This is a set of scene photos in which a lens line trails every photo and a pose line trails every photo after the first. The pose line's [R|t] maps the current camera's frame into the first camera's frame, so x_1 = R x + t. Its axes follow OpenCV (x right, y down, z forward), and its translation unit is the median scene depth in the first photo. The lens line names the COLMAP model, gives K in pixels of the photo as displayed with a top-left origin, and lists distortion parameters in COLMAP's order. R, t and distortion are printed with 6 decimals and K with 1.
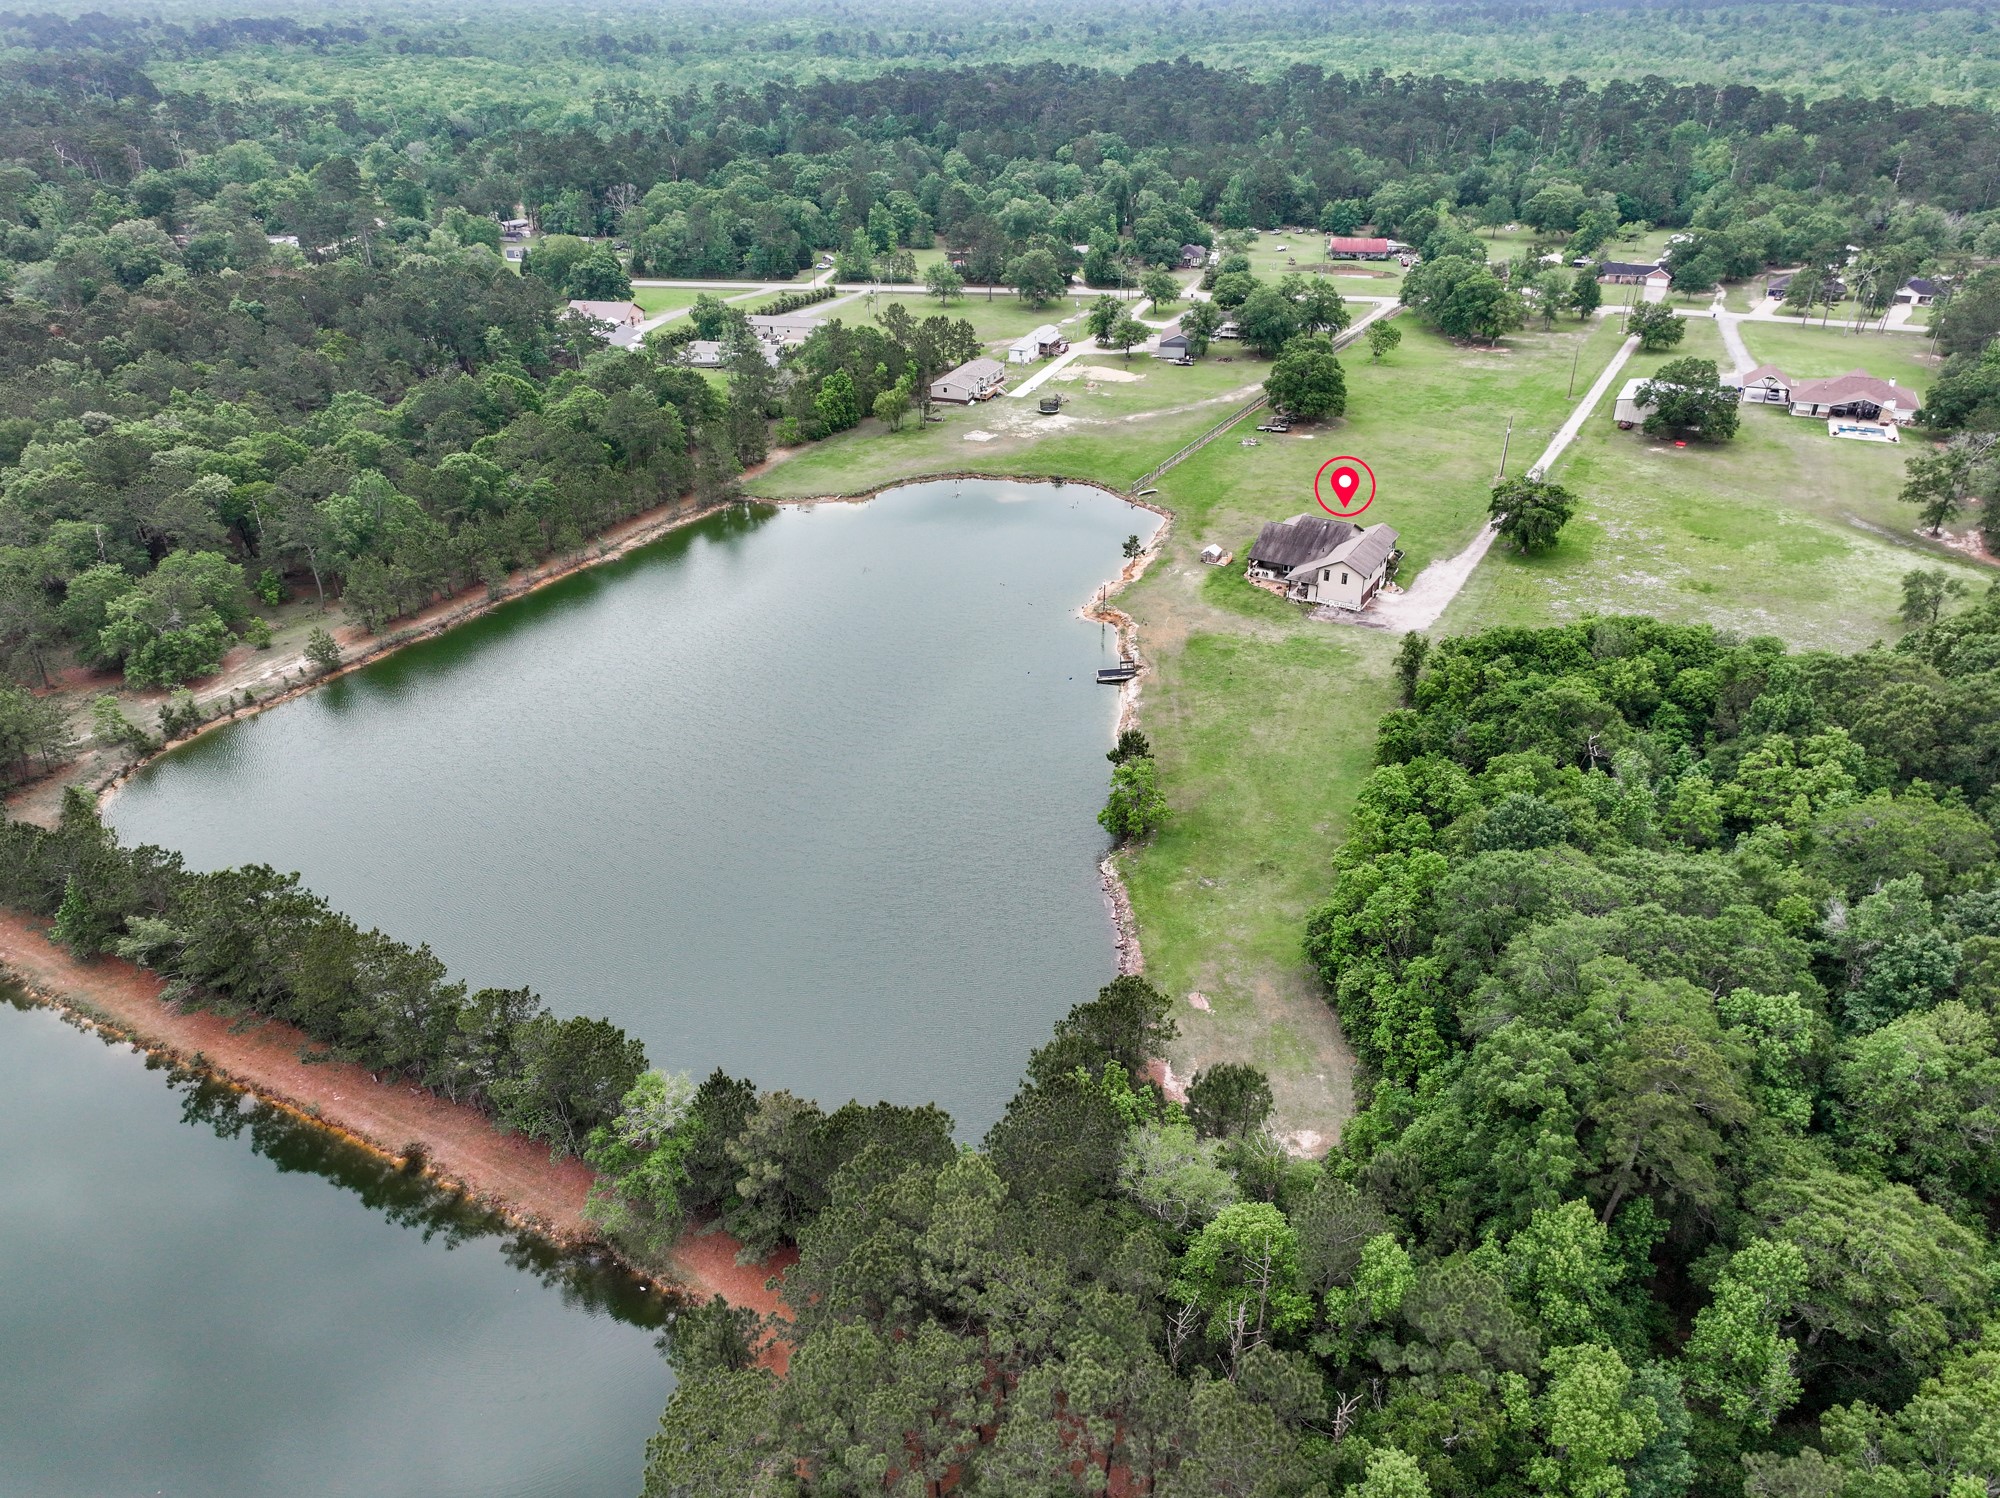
lens RADIAL K [[1405.8, 0, 996.9], [0, 1405.8, 737.1], [0, 0, 1]] dist [-0.001571, 0.016248]
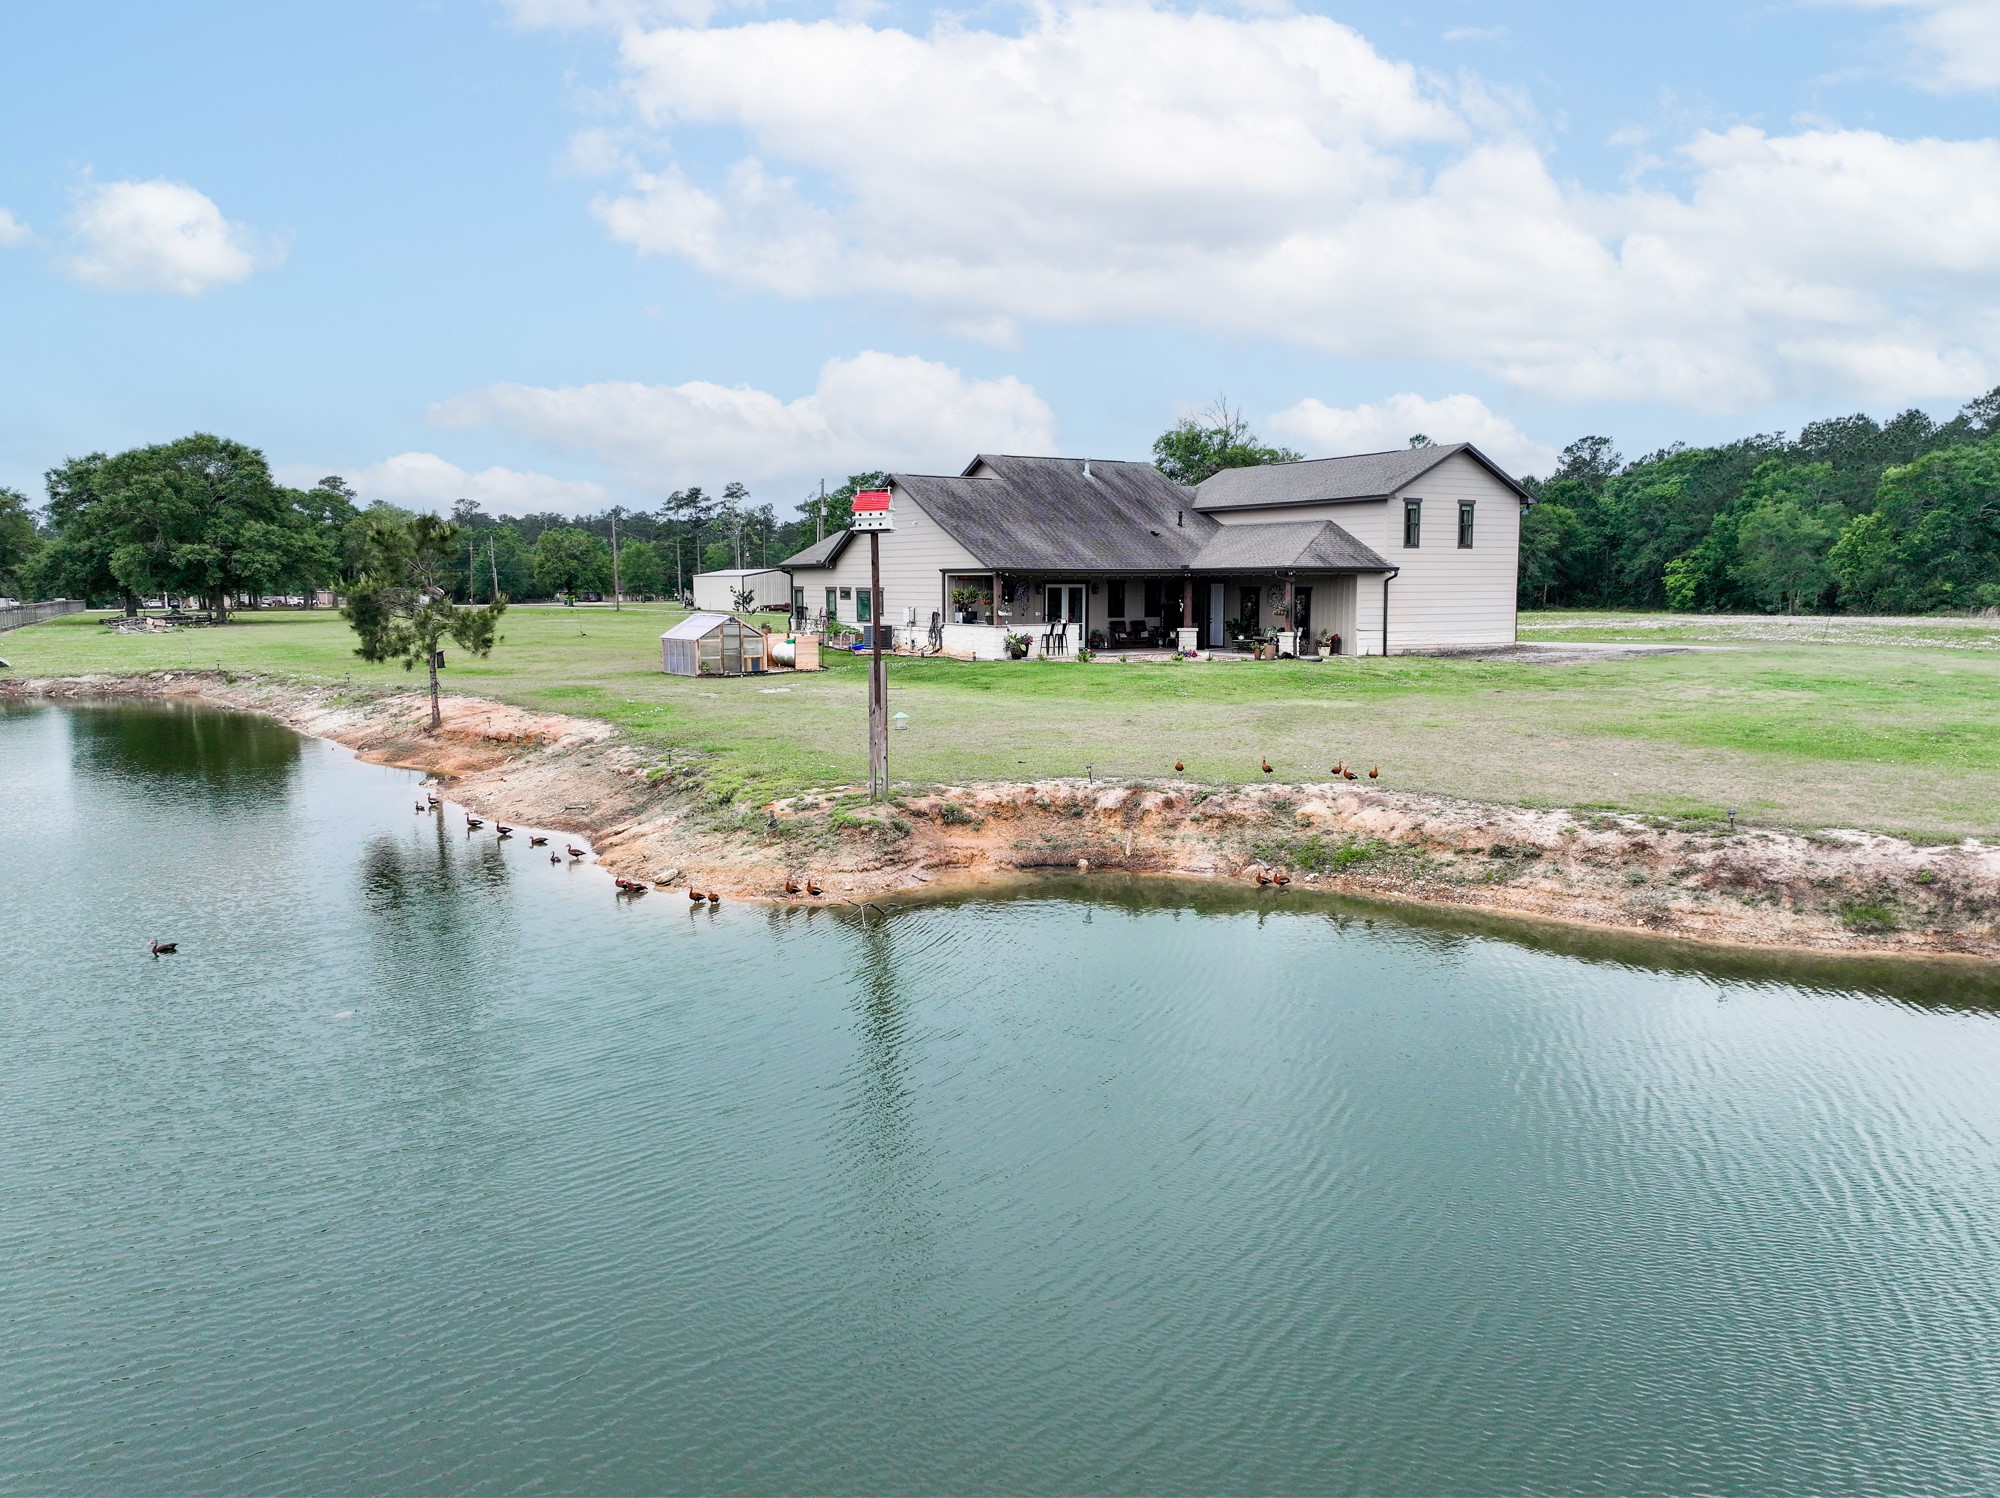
lens RADIAL K [[1405.8, 0, 995.9], [0, 1405.8, 750.7], [0, 0, 1]] dist [-0.001571, 0.016248]
pose [[0.499295, -0.097538, 0.860924, -0.006957], [0.416703, 0.898212, -0.139905, -0.059817], [-0.759646, 0.428604, 0.489118, 0.745299]]
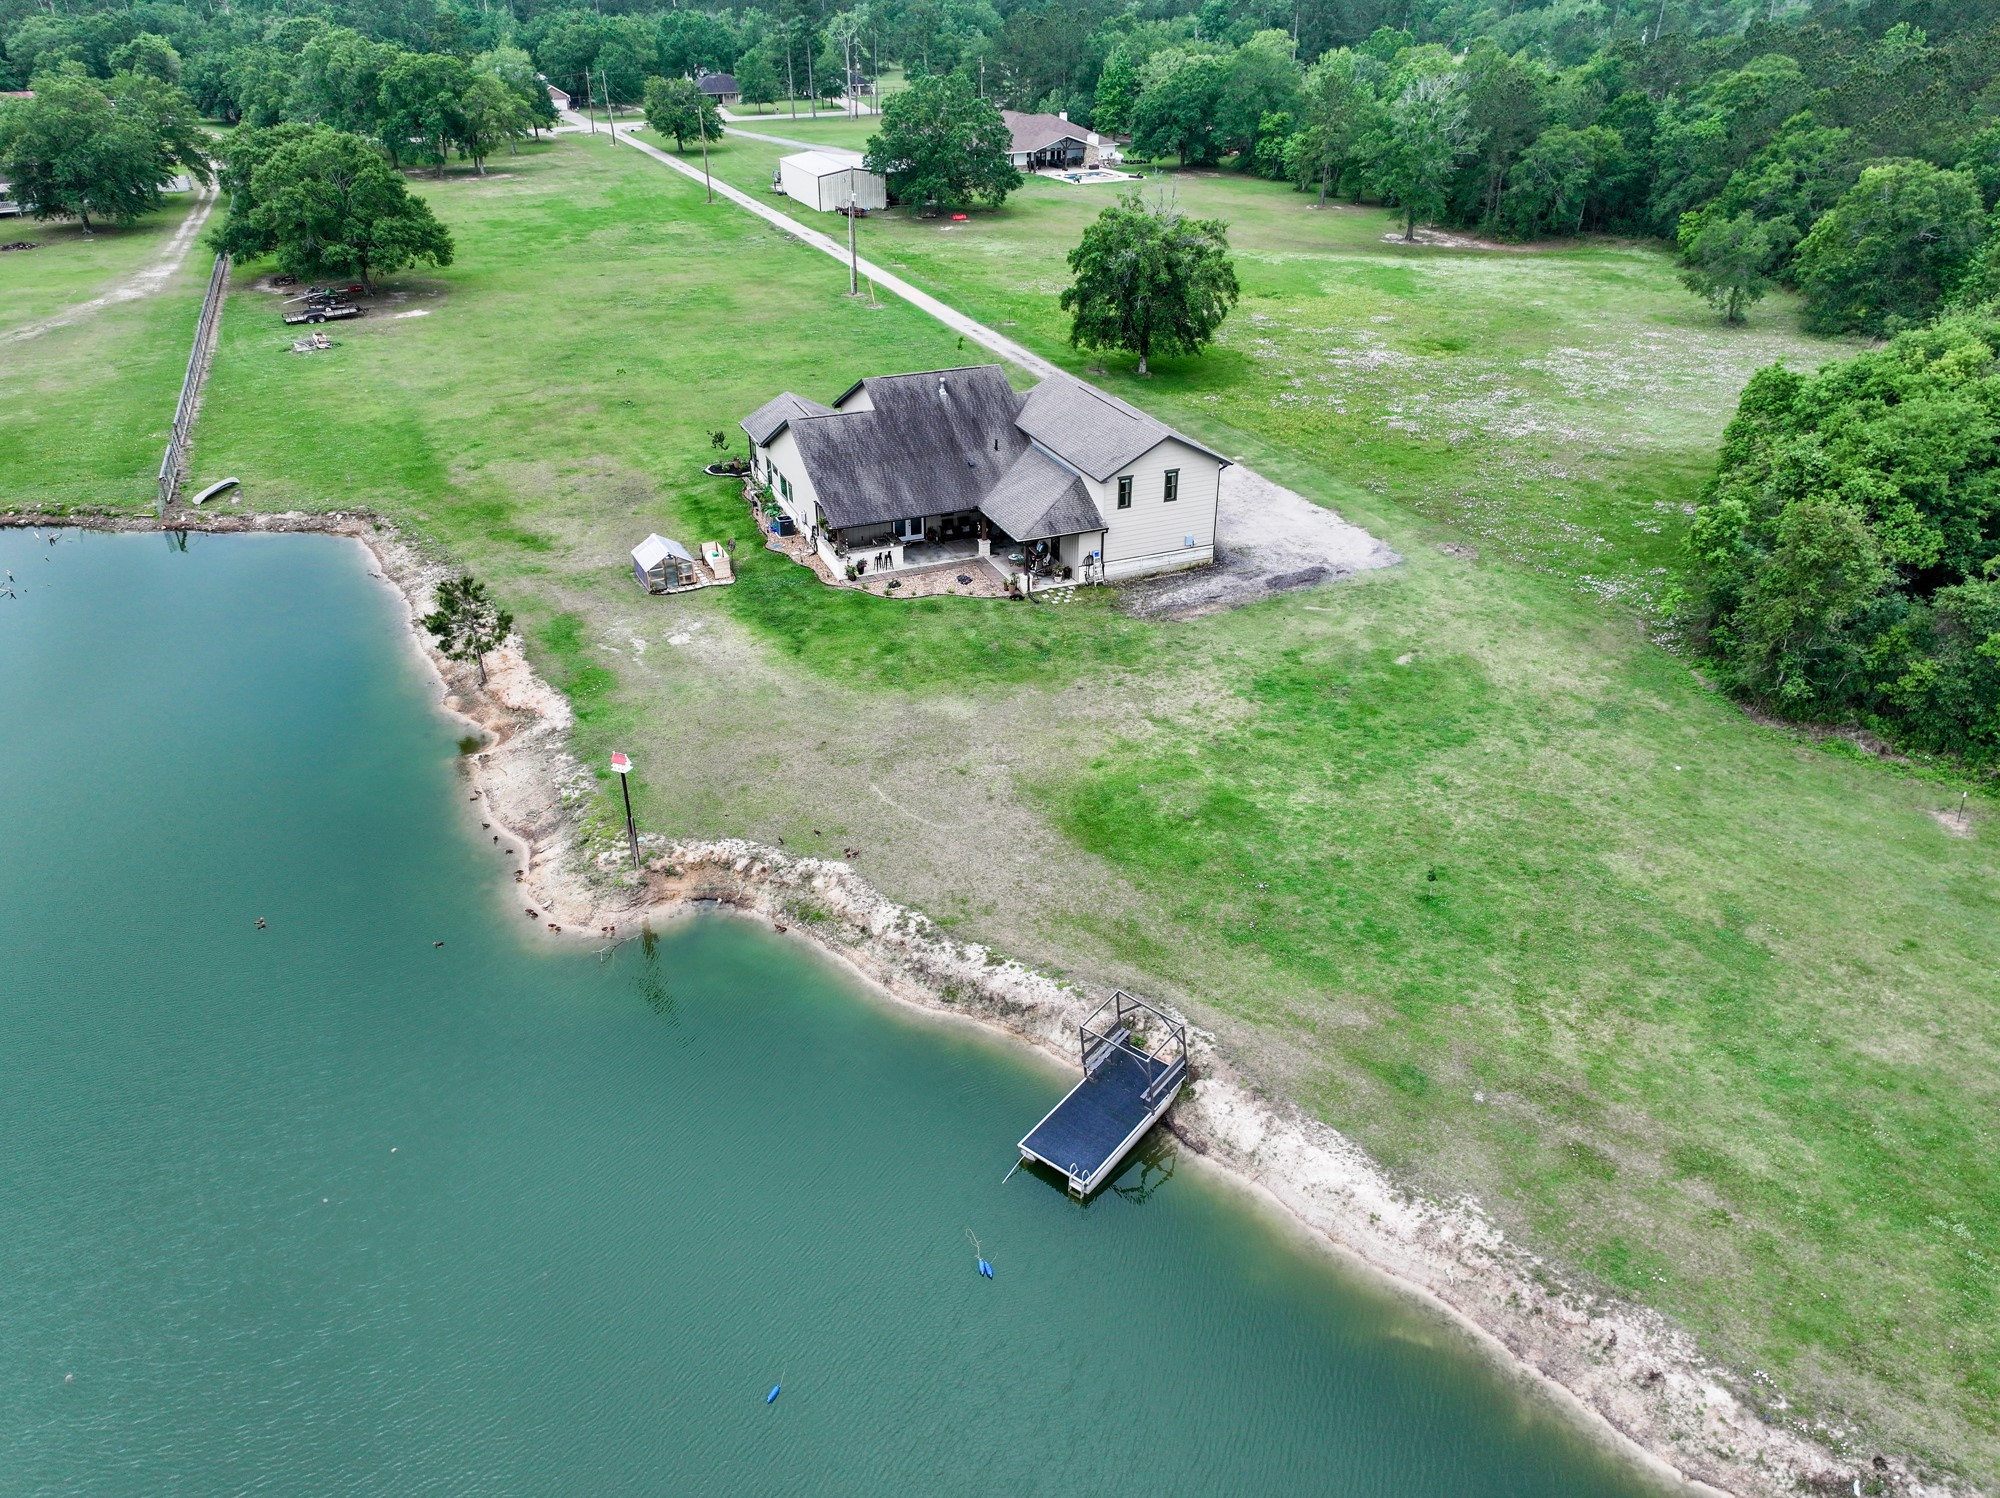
lens RADIAL K [[1405.8, 0, 1002.2], [0, 1405.8, 739.7], [0, 0, 1]] dist [-0.001571, 0.016248]
pose [[0.602928, -0.385071, 0.698712, -0.038785], [0.380518, 0.908567, 0.172372, -0.102308], [-0.701202, 0.161945, 0.694327, 0.617421]]
